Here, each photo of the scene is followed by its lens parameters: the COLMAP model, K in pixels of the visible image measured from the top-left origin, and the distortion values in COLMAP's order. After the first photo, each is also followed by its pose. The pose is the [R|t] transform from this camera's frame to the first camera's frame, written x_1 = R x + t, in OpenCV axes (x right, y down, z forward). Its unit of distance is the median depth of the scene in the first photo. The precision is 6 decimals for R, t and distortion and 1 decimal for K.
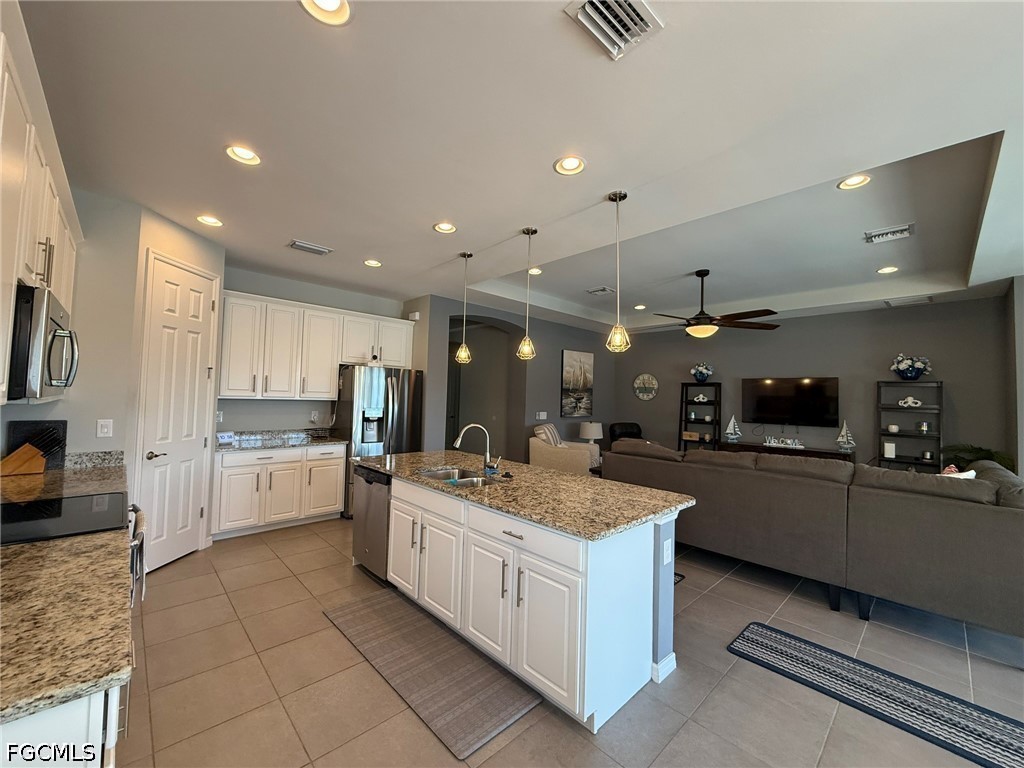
lens RADIAL K [[405.1, 0, 513.6], [0, 405.1, 382.1], [0, 0, 1]] dist [-0.000077, 0.000012]
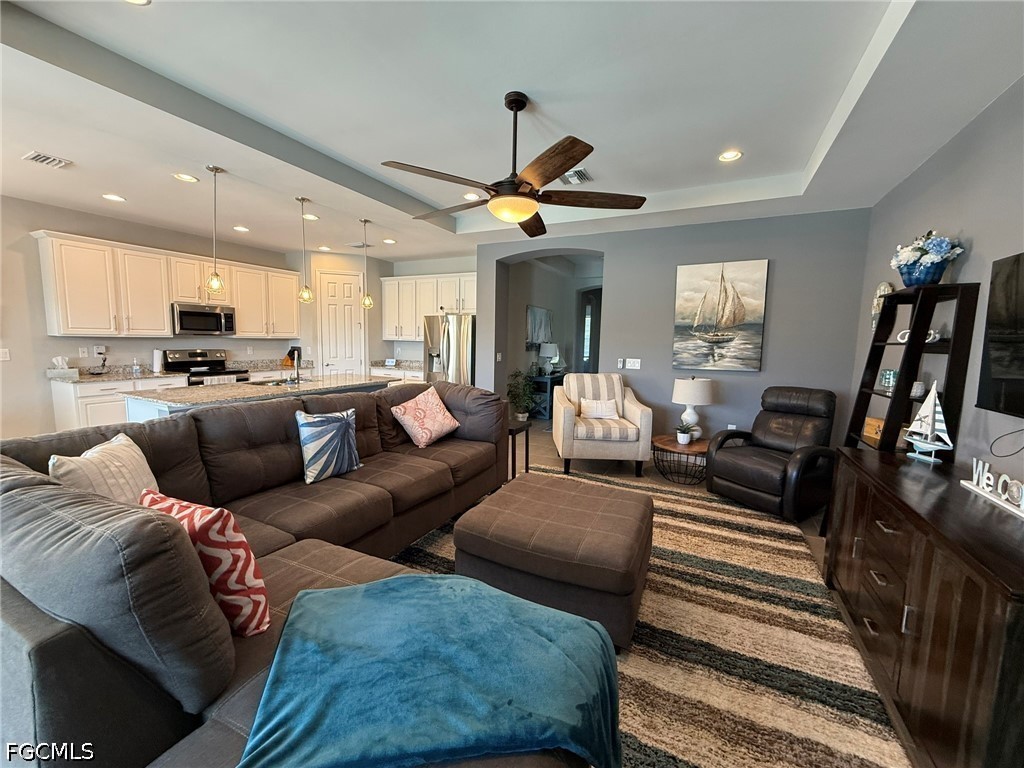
lens RADIAL K [[405.1, 0, 507.8], [0, 405.1, 382.4], [0, 0, 1]] dist [-0.000077, 0.000012]
pose [[0.318033, 0.077660, -0.944893, 0.649603], [0.026709, 0.995510, 0.090810, 0.038954], [0.947703, -0.054118, 0.314531, 0.501915]]
